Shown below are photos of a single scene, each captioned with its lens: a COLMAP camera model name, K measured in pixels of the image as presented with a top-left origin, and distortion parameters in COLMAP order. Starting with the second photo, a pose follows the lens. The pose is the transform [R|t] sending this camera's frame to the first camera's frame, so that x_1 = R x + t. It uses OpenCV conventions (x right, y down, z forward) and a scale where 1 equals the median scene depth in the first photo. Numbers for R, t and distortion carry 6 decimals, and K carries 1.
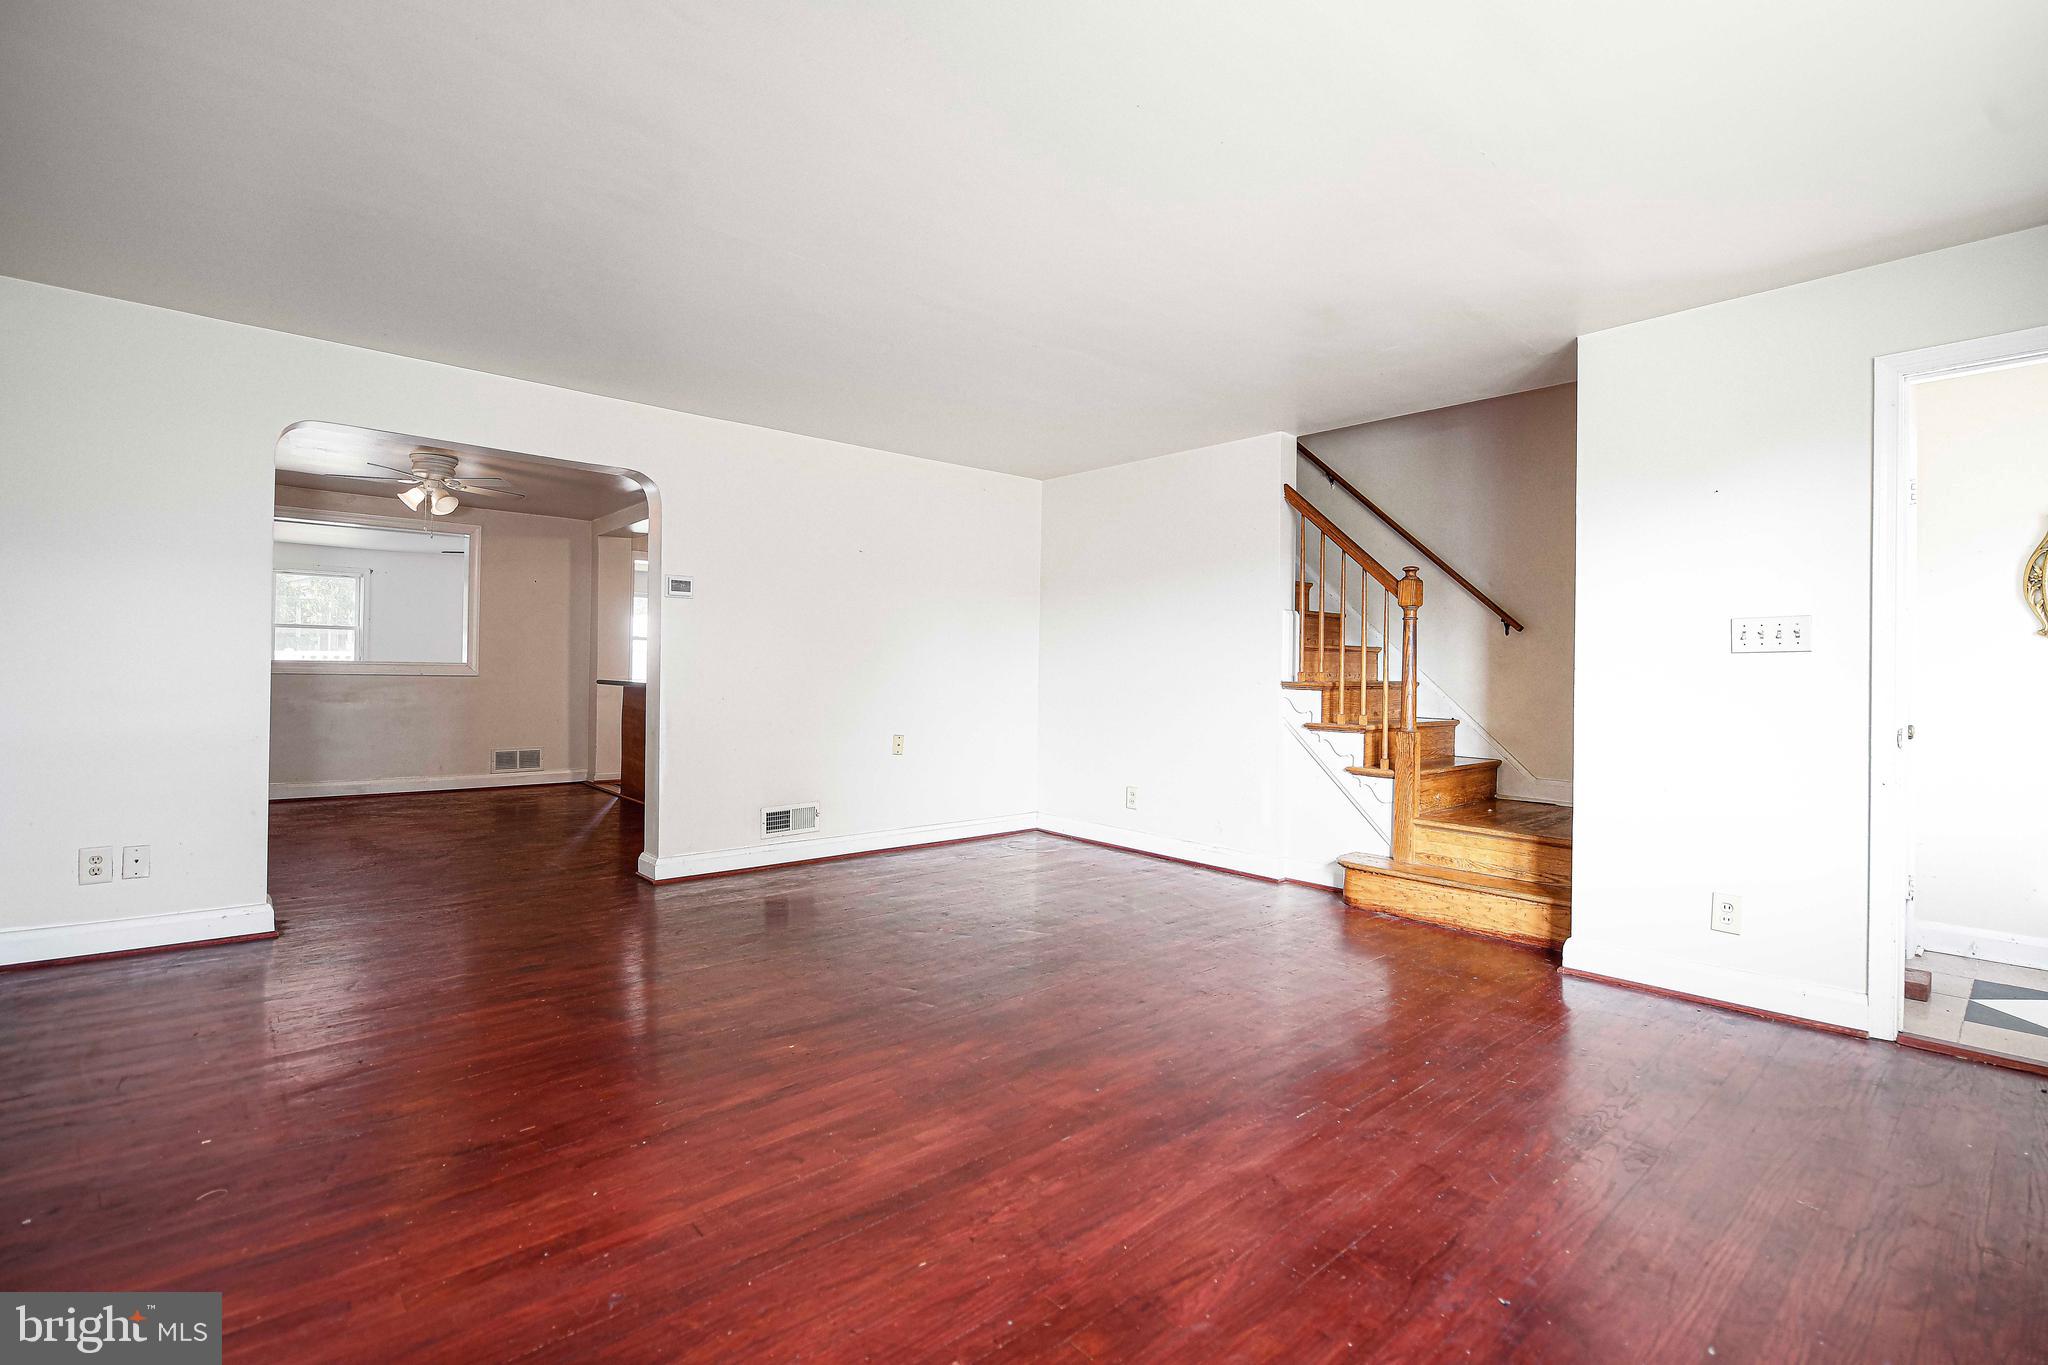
lens RADIAL K [[935.6, 0, 1020.4], [0, 935.6, 674.9], [0, 0, 1]] dist [-0.002863, -0.000319]
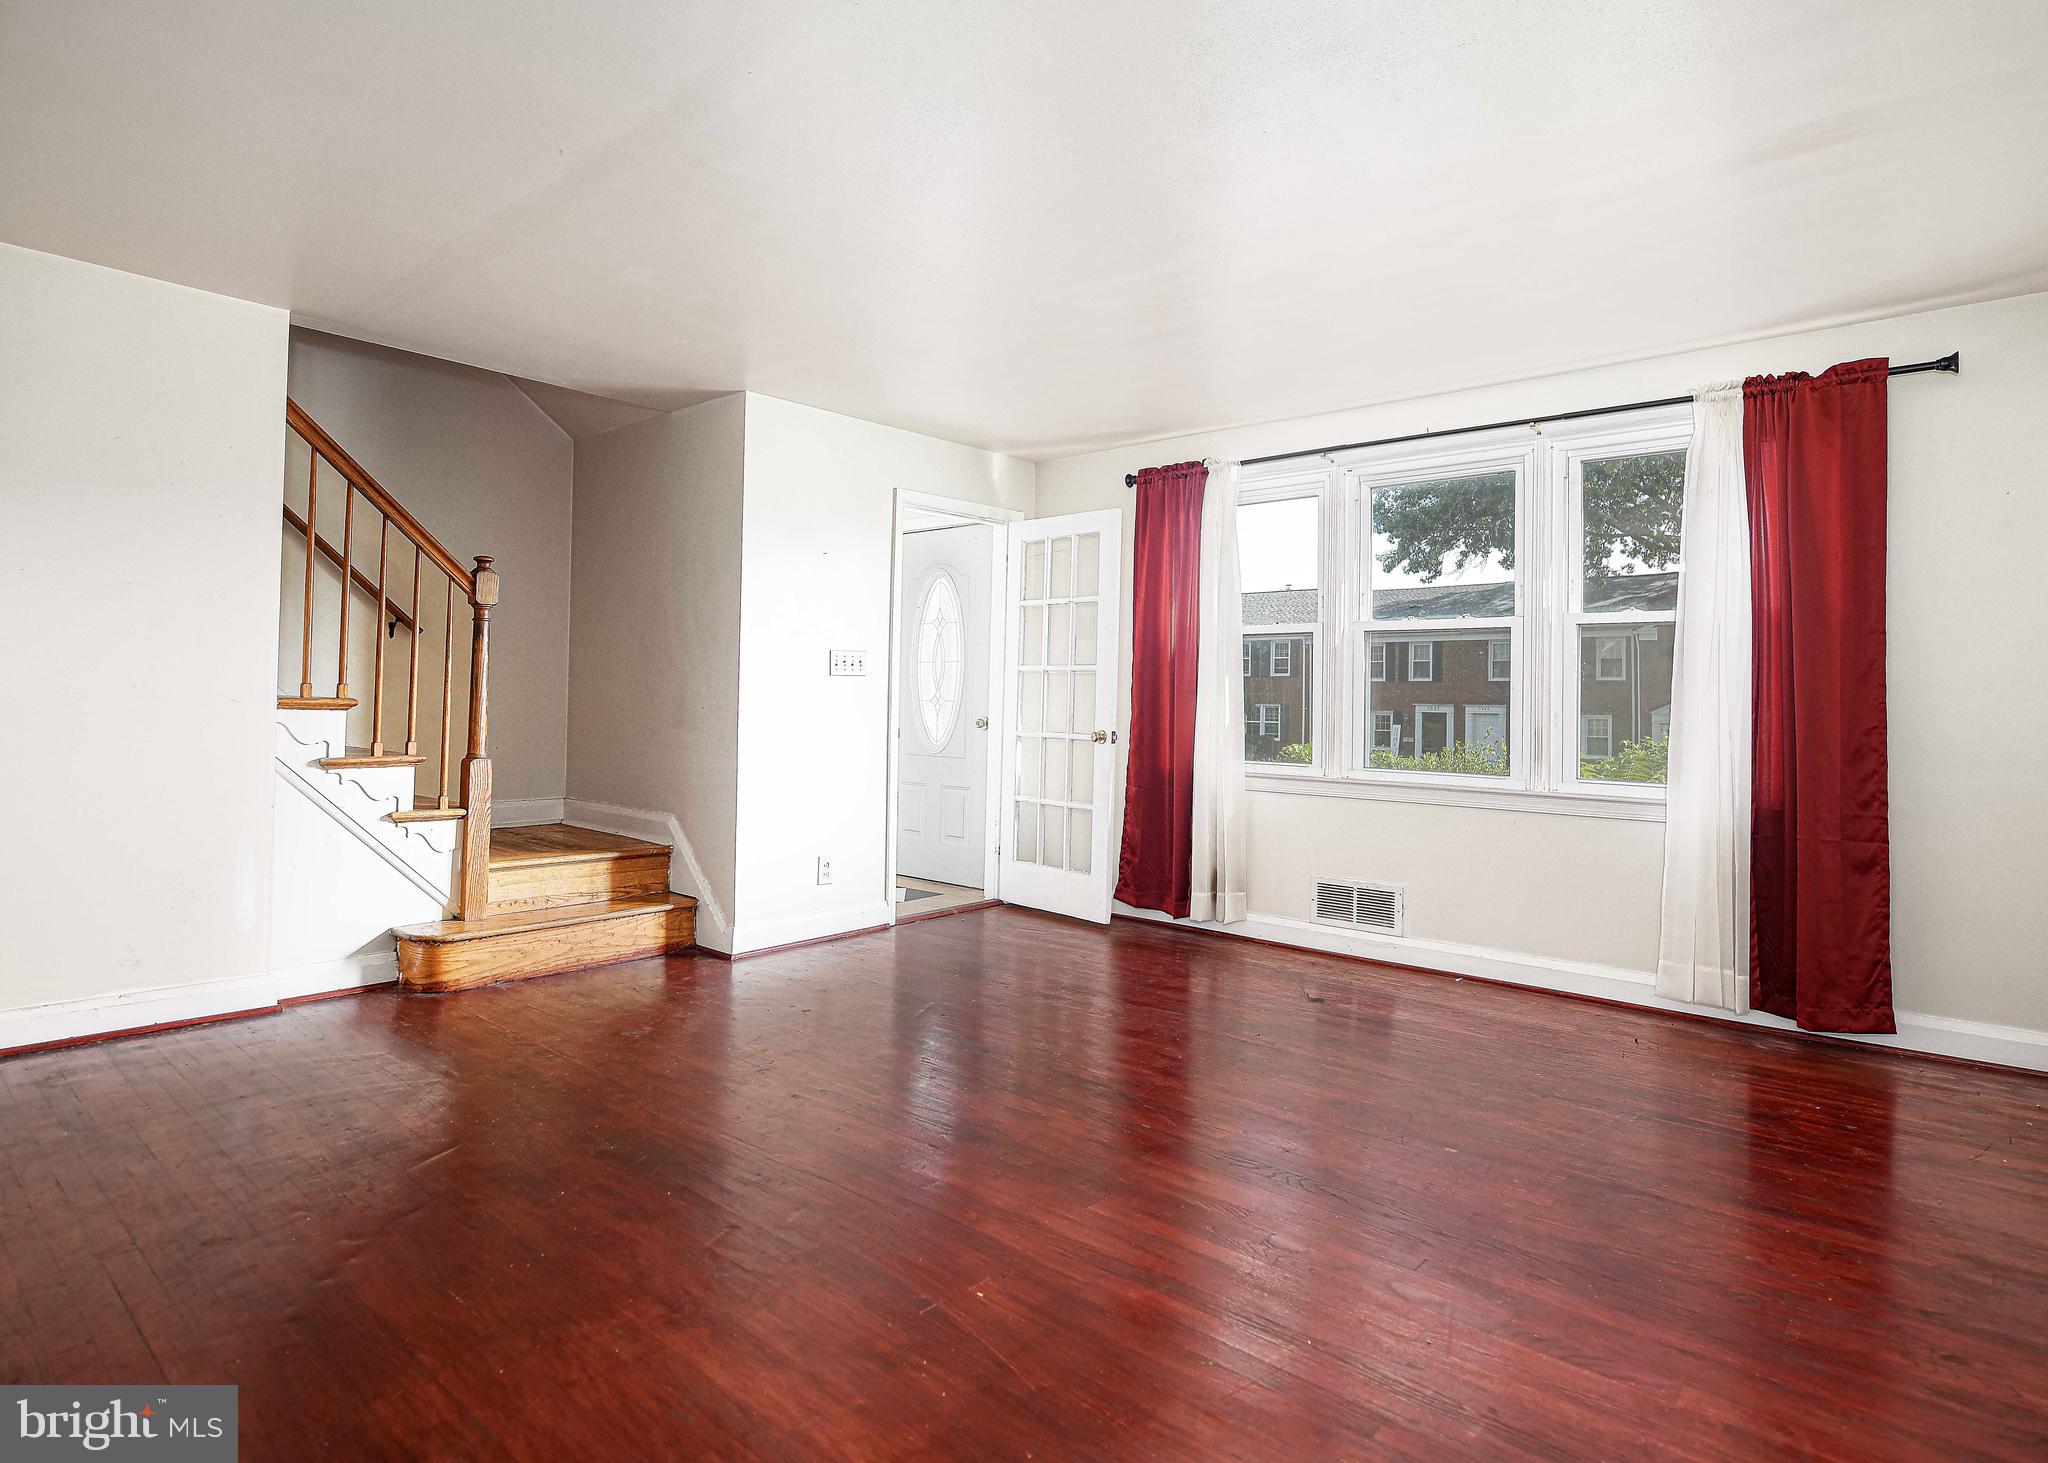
lens RADIAL K [[1072.1, 0, 1061.5], [0, 1072.1, 687.7], [0, 0, 1]] dist [-0.007177, -0.001592]
pose [[-0.143774, -0.004530, 0.989600, -0.562165], [-0.015165, 0.999882, 0.002374, -0.010220], [-0.989494, -0.014667, -0.143826, 0.614740]]
